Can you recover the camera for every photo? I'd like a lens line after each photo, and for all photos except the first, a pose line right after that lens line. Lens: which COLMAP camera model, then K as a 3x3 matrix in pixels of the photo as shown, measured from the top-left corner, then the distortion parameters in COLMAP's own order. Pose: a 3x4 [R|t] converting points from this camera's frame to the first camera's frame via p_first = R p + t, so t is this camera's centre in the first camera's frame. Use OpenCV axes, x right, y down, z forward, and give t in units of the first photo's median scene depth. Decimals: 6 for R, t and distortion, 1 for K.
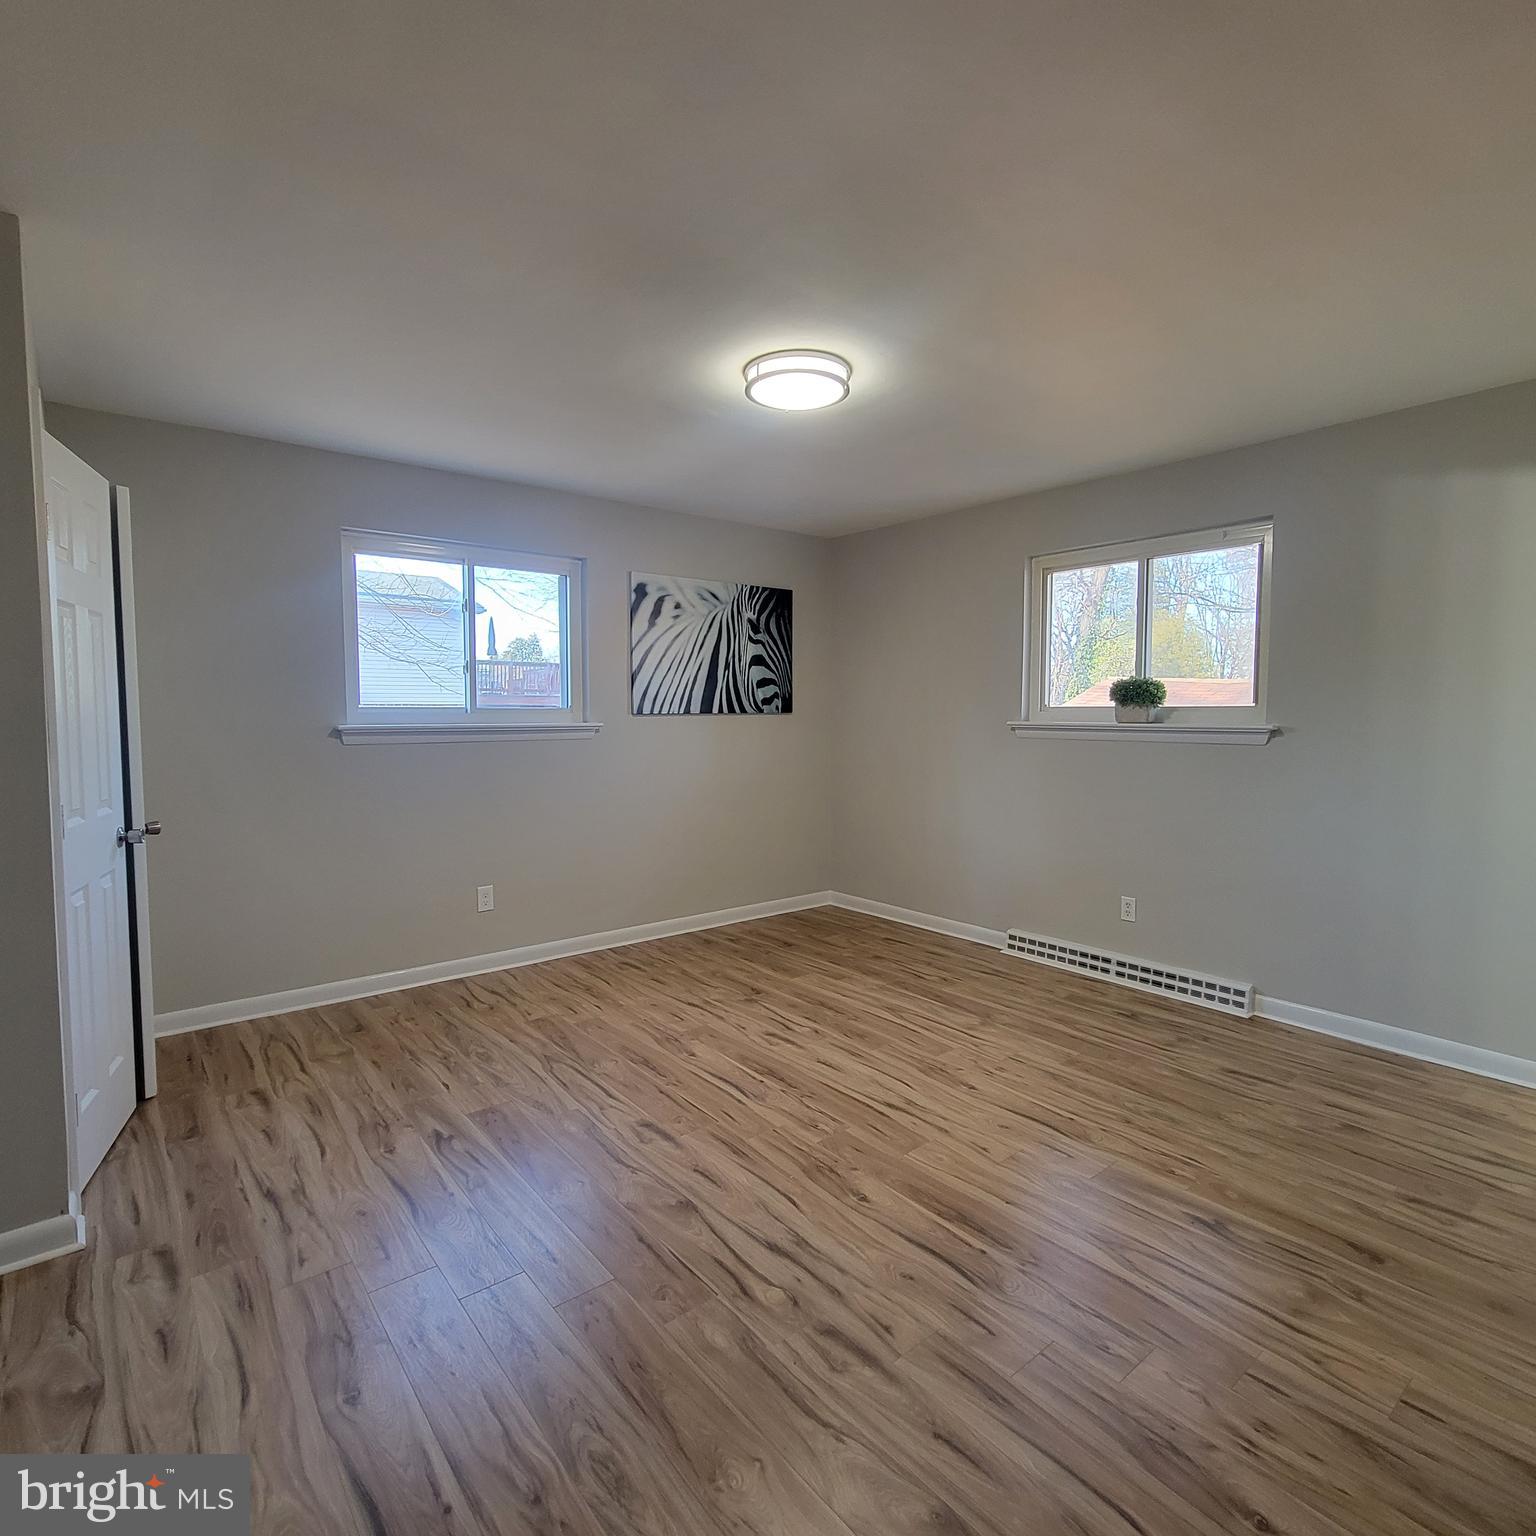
lens RADIAL K [[832.6, 0, 762.3], [0, 832.6, 770.2], [0, 0, 1]] dist [-0.000502, -0.000710]
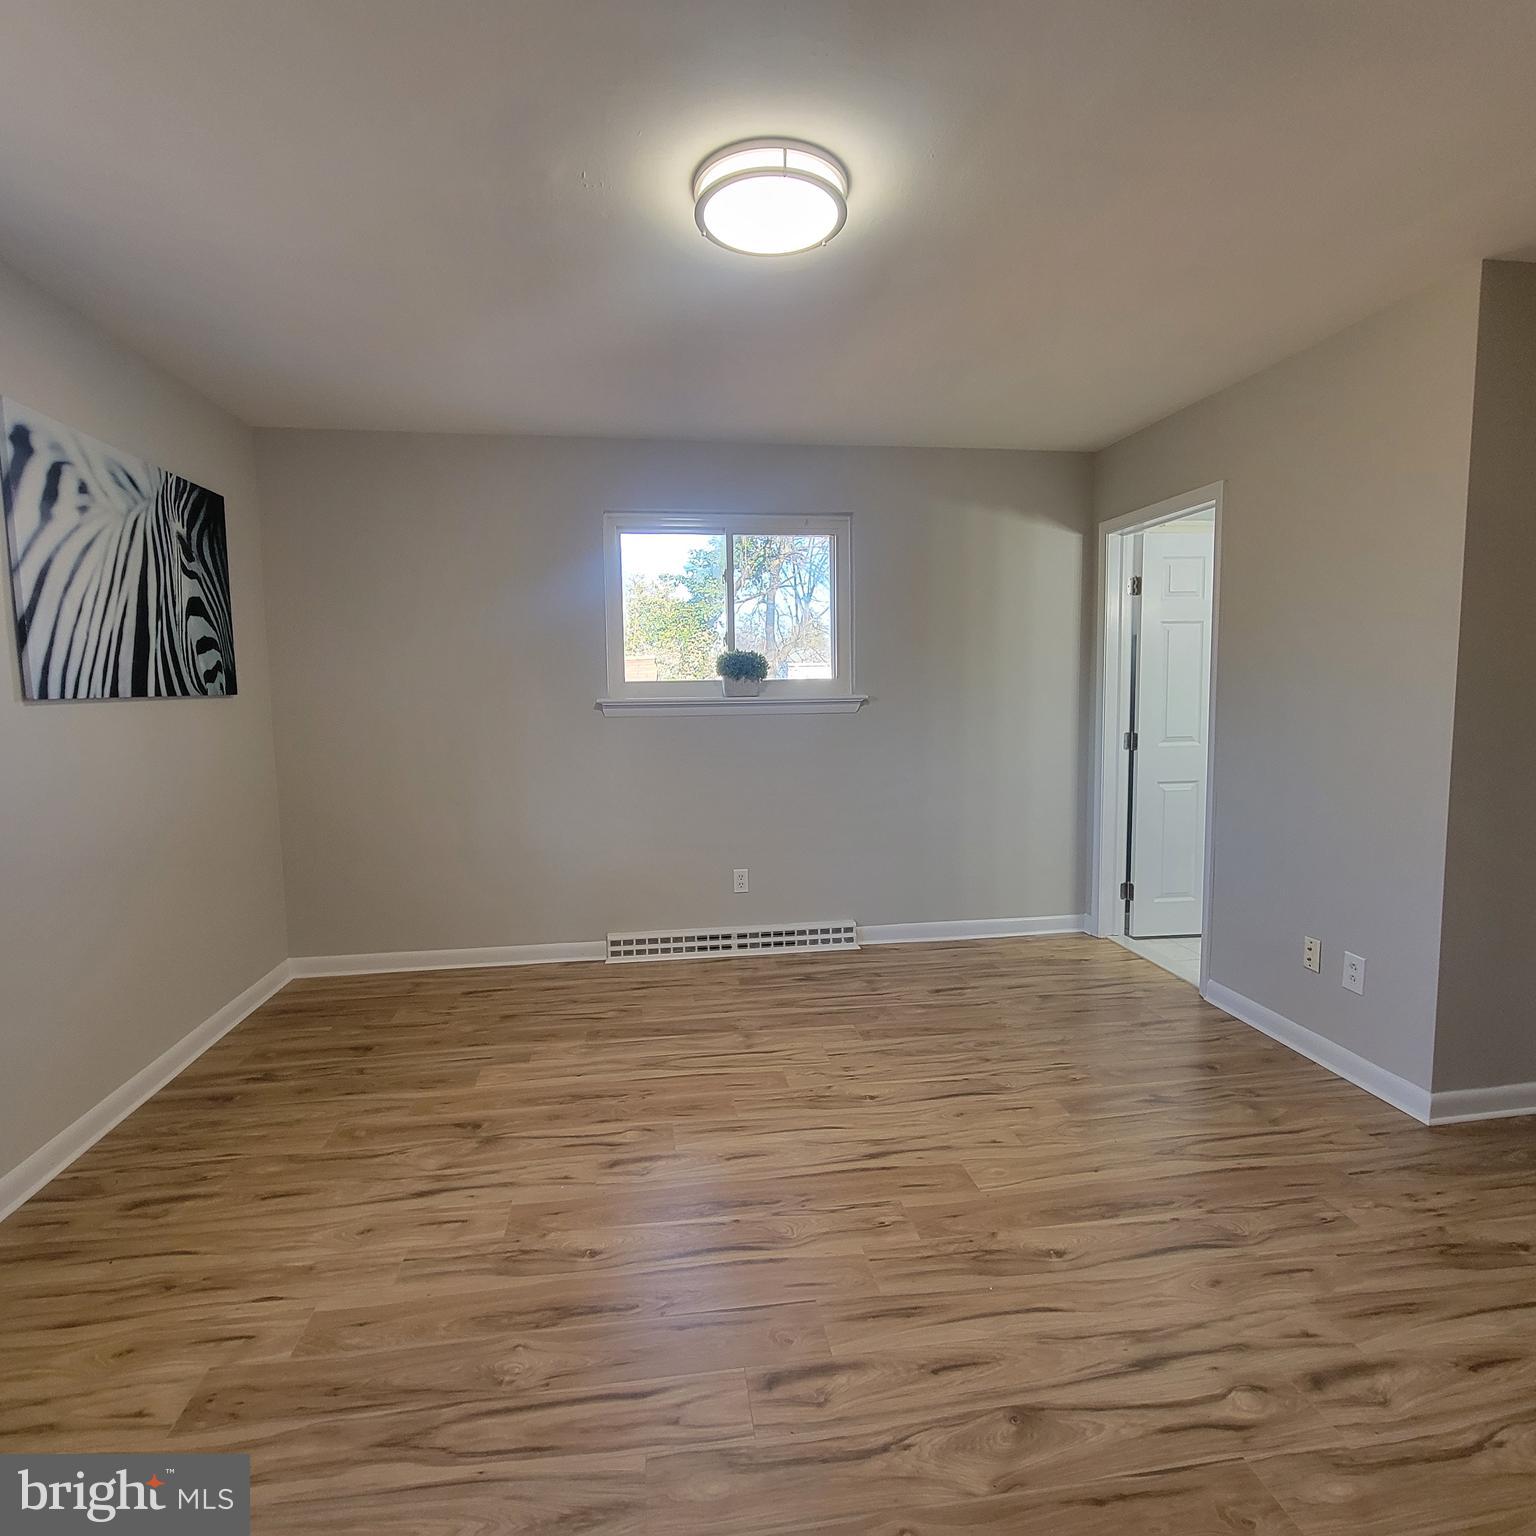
lens RADIAL K [[832.6, 0, 755.6], [0, 832.6, 766.3], [0, 0, 1]] dist [-0.000502, -0.000710]
pose [[0.512129, -0.088859, 0.854299, -0.467632], [0.075821, 0.995428, 0.058086, -0.033921], [-0.855555, 0.035026, 0.516525, 0.527162]]
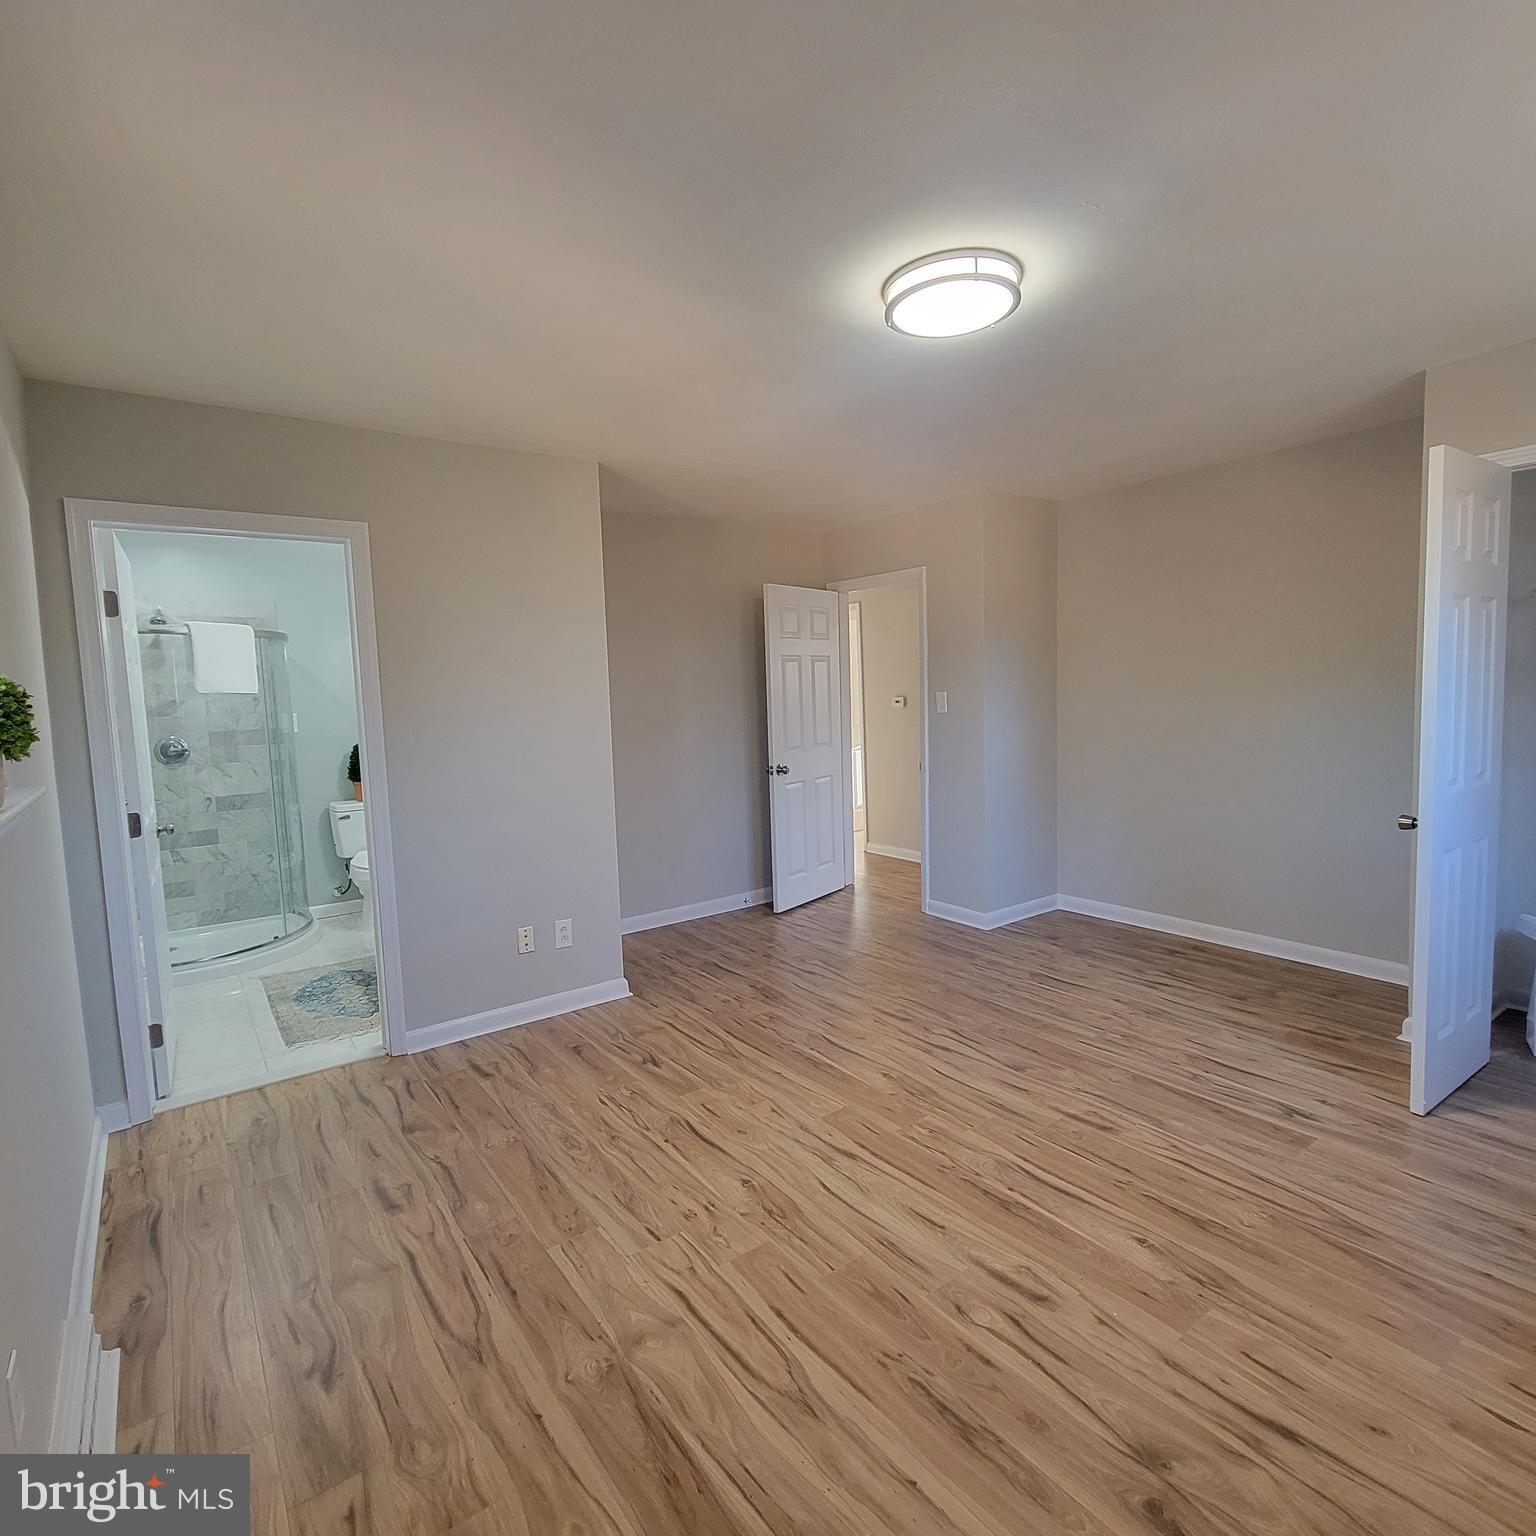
lens RADIAL K [[832.6, 0, 770.2], [0, 832.6, 766.7], [0, 0, 1]] dist [-0.000502, -0.000710]
pose [[-0.998491, 0.031505, 0.044979, 0.150431], [0.038572, 0.985359, 0.166074, -0.129441], [-0.039088, 0.167558, -0.985087, 1.457749]]
